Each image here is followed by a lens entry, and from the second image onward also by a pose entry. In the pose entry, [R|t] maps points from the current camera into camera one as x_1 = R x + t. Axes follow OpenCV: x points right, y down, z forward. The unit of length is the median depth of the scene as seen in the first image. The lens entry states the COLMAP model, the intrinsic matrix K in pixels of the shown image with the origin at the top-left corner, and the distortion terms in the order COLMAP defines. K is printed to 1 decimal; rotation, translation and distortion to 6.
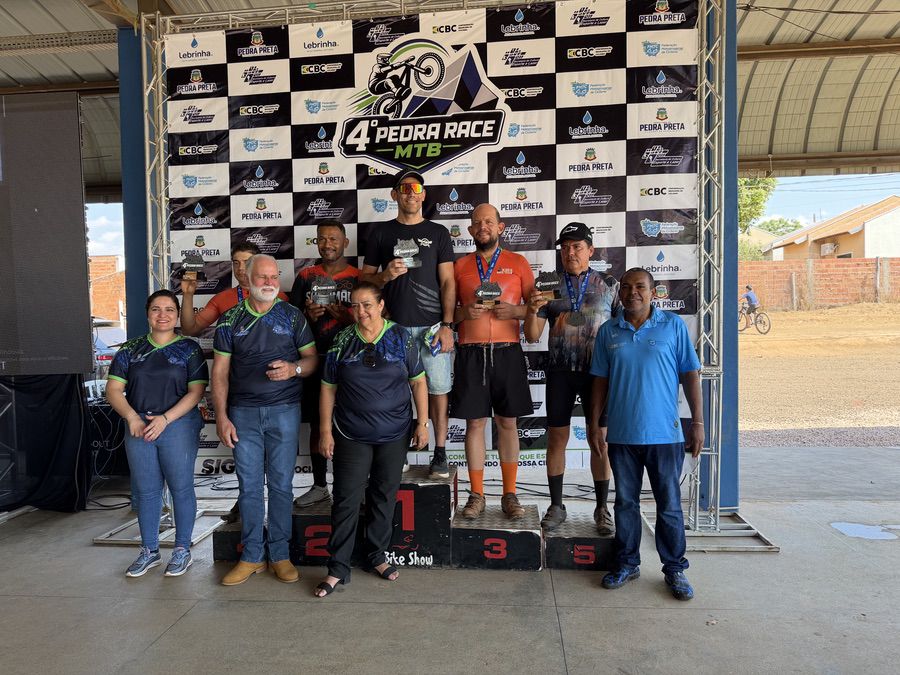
lens RADIAL K [[628.2, 0, 454.1], [0, 628.2, 337.7], [0, 0, 1]] dist [0.001540, 0.000600]
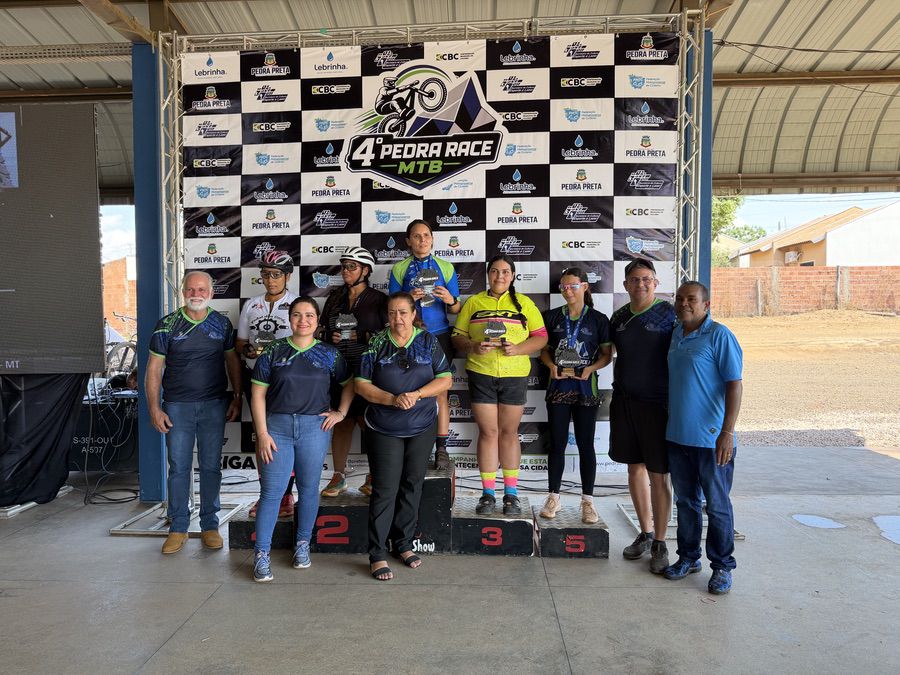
lens RADIAL K [[632.9, 0, 451.2], [0, 632.9, 340.9], [0, 0, 1]] dist [-0.025406, 0.026329]
pose [[0.999050, 0.011531, 0.042016, -0.047031], [-0.011726, 0.999922, 0.004395, -0.008298], [-0.041962, -0.004883, 0.999107, -0.079922]]
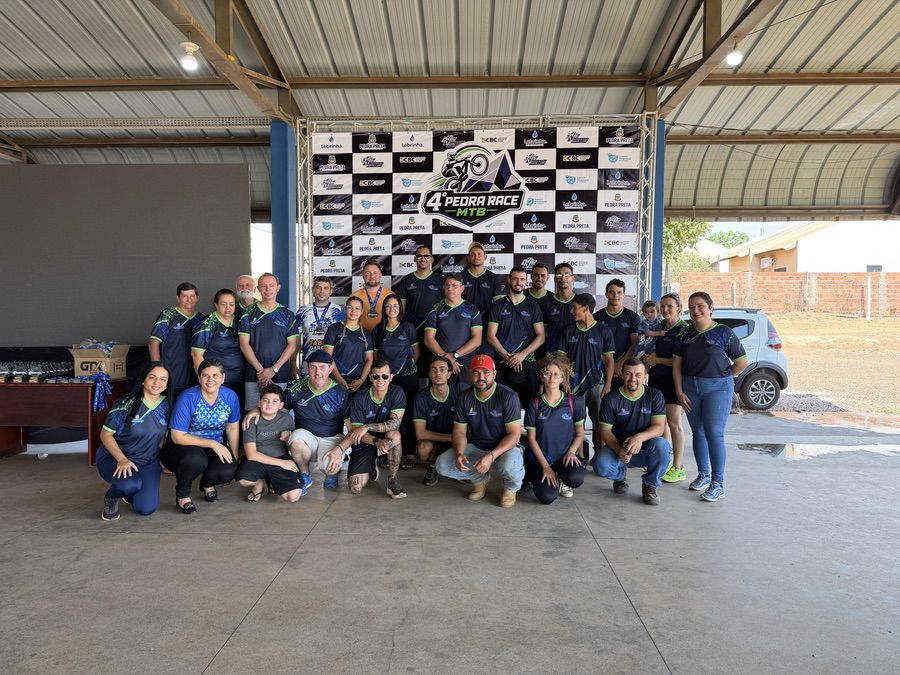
lens RADIAL K [[628.5, 0, 450.9], [0, 628.5, 339.8], [0, 0, 1]] dist [0.003457, -0.003449]
pose [[0.998267, 0.020967, 0.054987, -0.191176], [-0.021182, 0.999770, 0.003343, 0.030288], [-0.054905, -0.004502, 0.998481, -0.629424]]
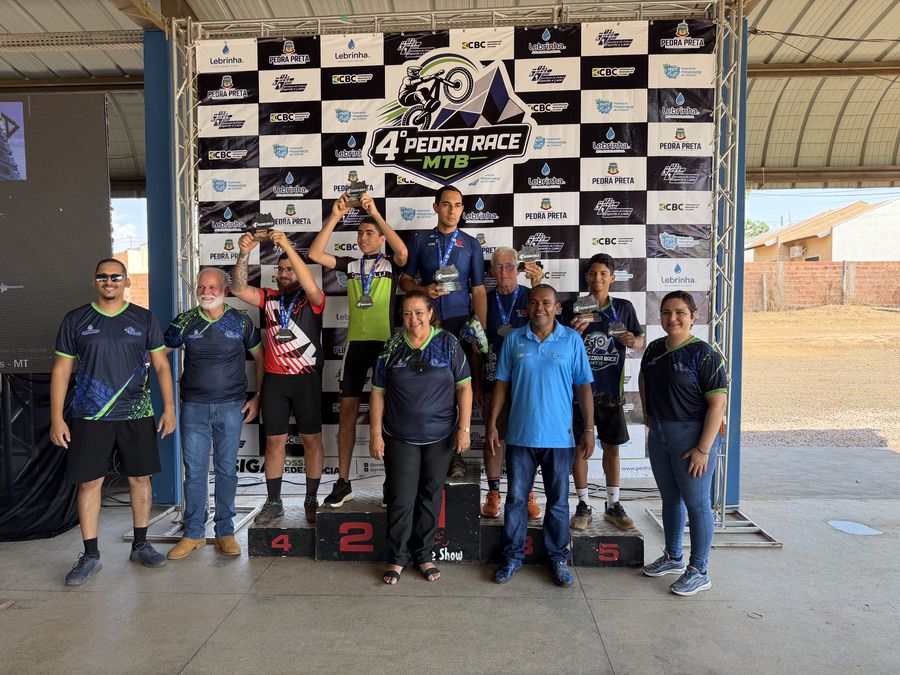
lens RADIAL K [[629.6, 0, 451.2], [0, 629.6, 339.9], [0, 0, 1]] dist [-0.002007, 0.000326]
pose [[0.998970, 0.013222, 0.043404, -0.088550], [-0.013797, 0.999821, 0.012974, -0.017614], [-0.043225, -0.013560, 0.998973, -0.039491]]
